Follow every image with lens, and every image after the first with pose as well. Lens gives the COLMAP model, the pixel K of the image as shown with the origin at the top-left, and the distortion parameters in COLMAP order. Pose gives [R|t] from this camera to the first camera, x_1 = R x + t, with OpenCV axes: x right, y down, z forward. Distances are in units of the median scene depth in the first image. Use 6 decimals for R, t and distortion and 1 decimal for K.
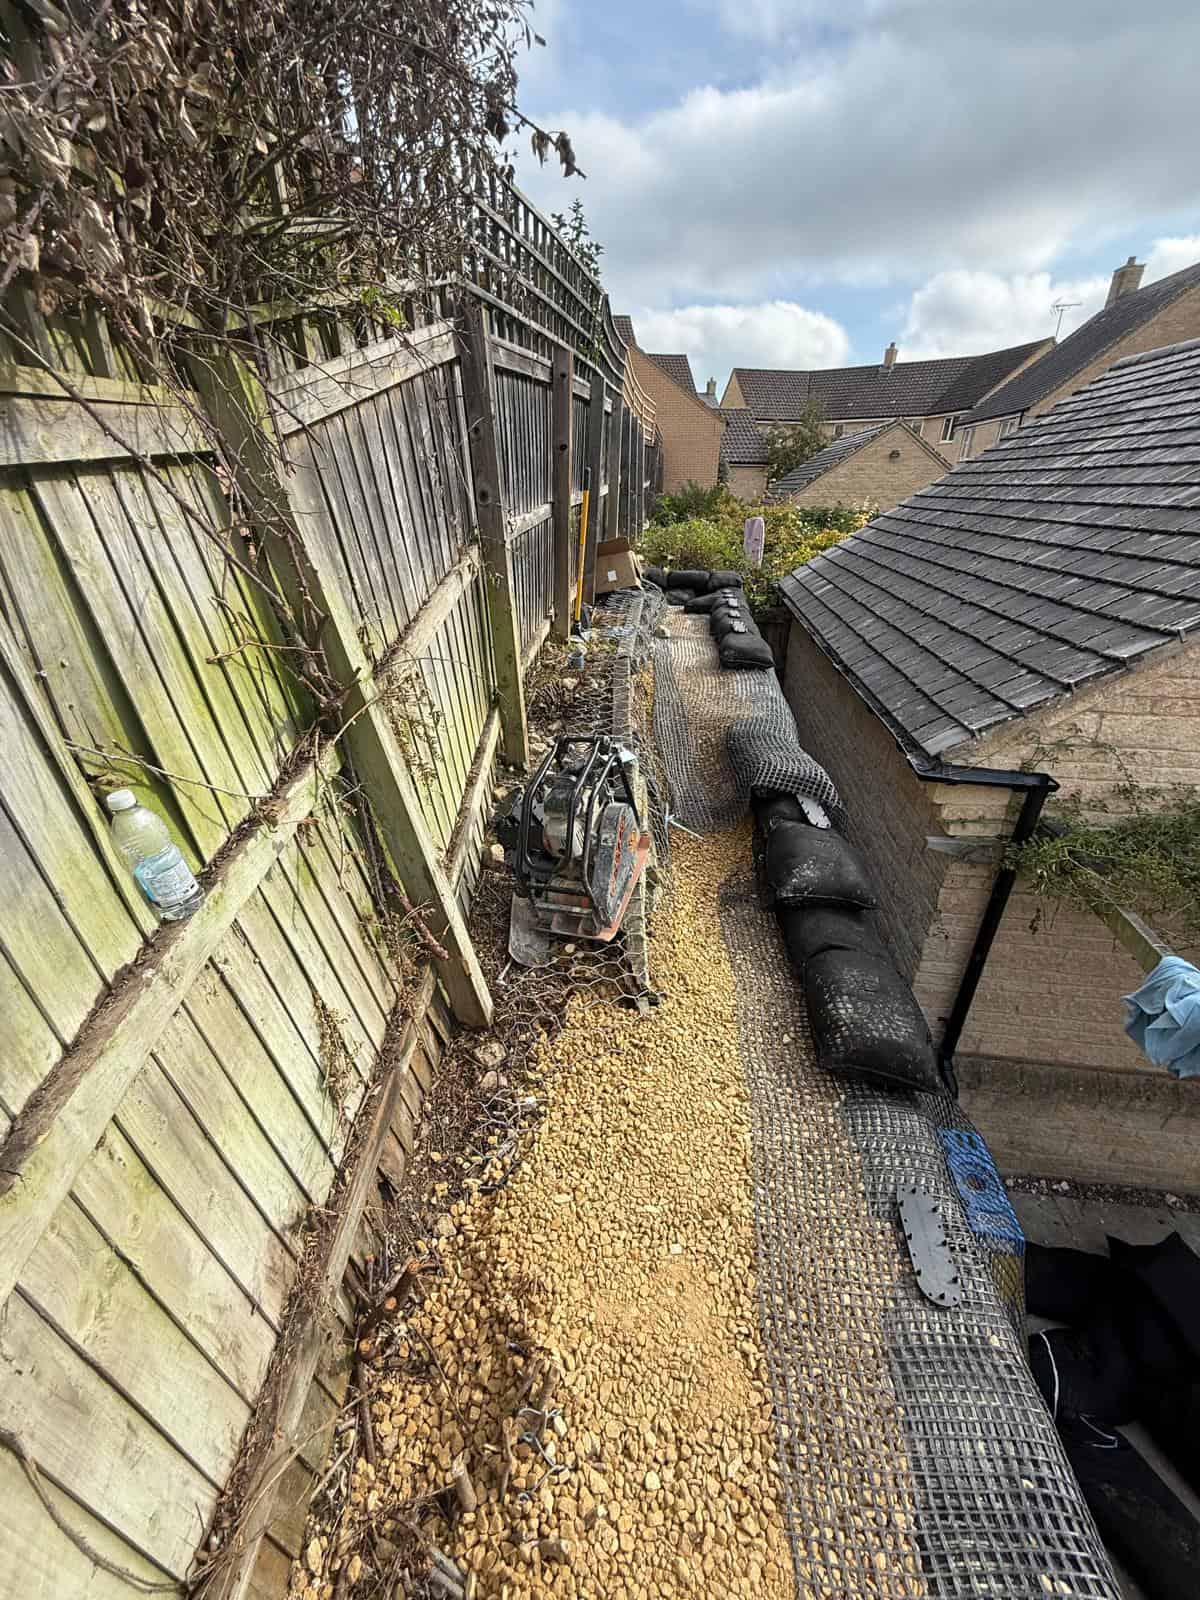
lens RADIAL K [[658.9, 0, 590.7], [0, 658.9, 810.5], [0, 0, 1]] dist [-0.003890, -0.000617]
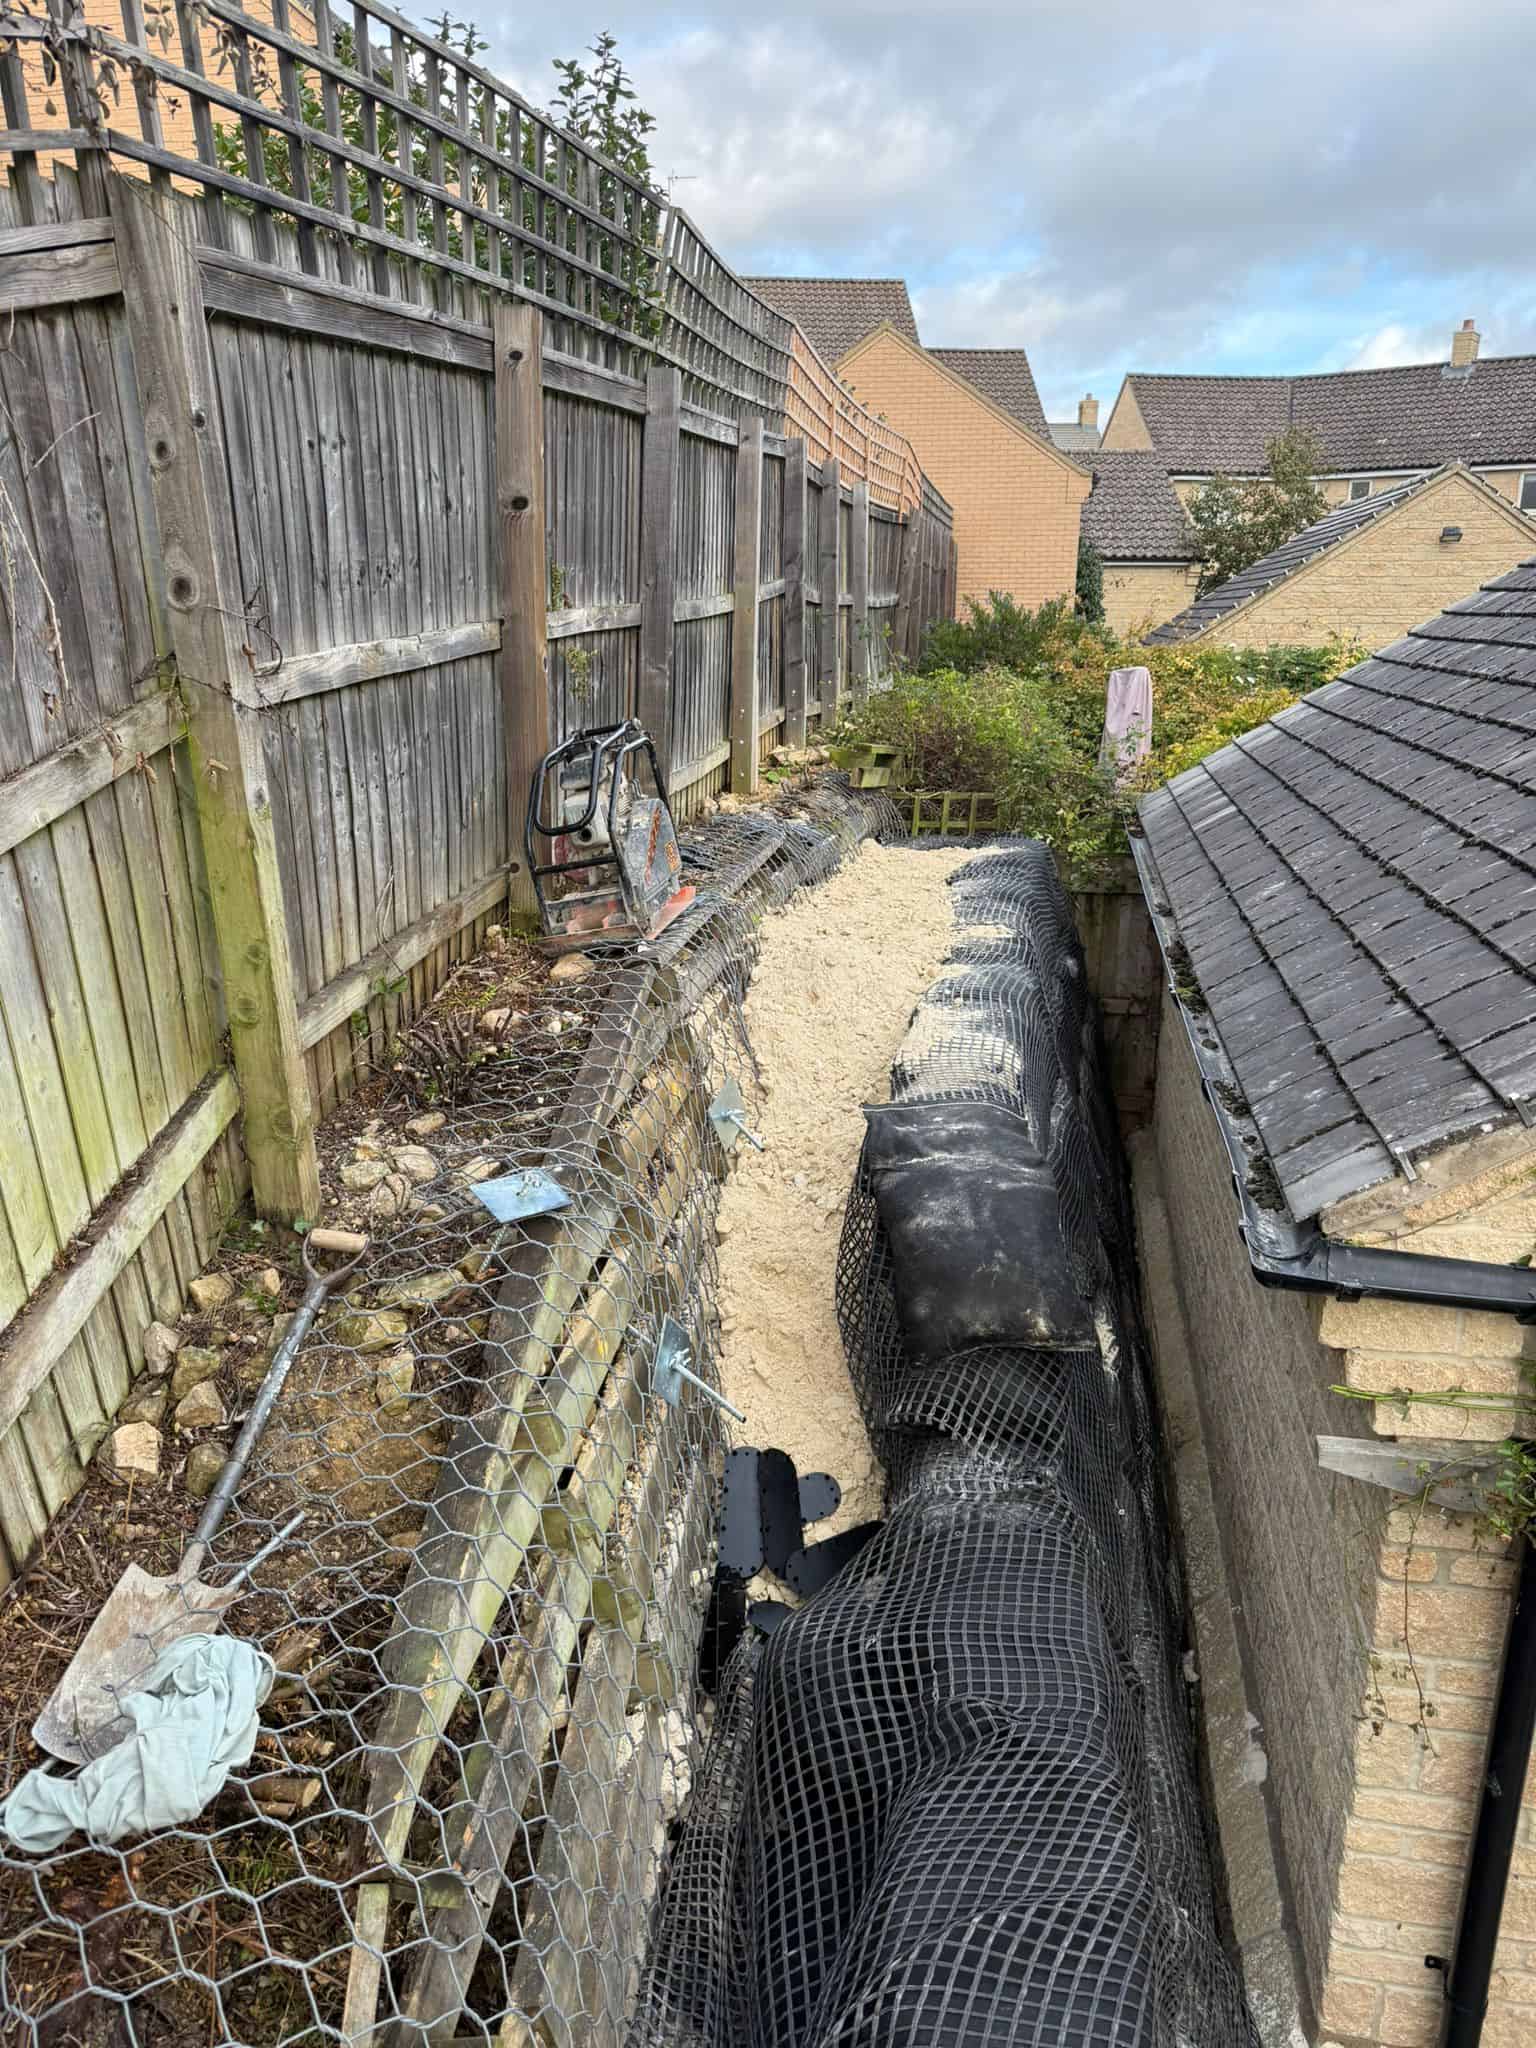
lens RADIAL K [[1520.6, 0, 760.2], [0, 1520.6, 1025.9], [0, 0, 1]] dist [0.004156, -0.035833]
pose [[0.997526, 0.014292, -0.068835, 0.221031], [-0.027298, 0.981035, -0.191898, -0.013376], [0.064787, 0.193302, 0.978998, 0.081494]]
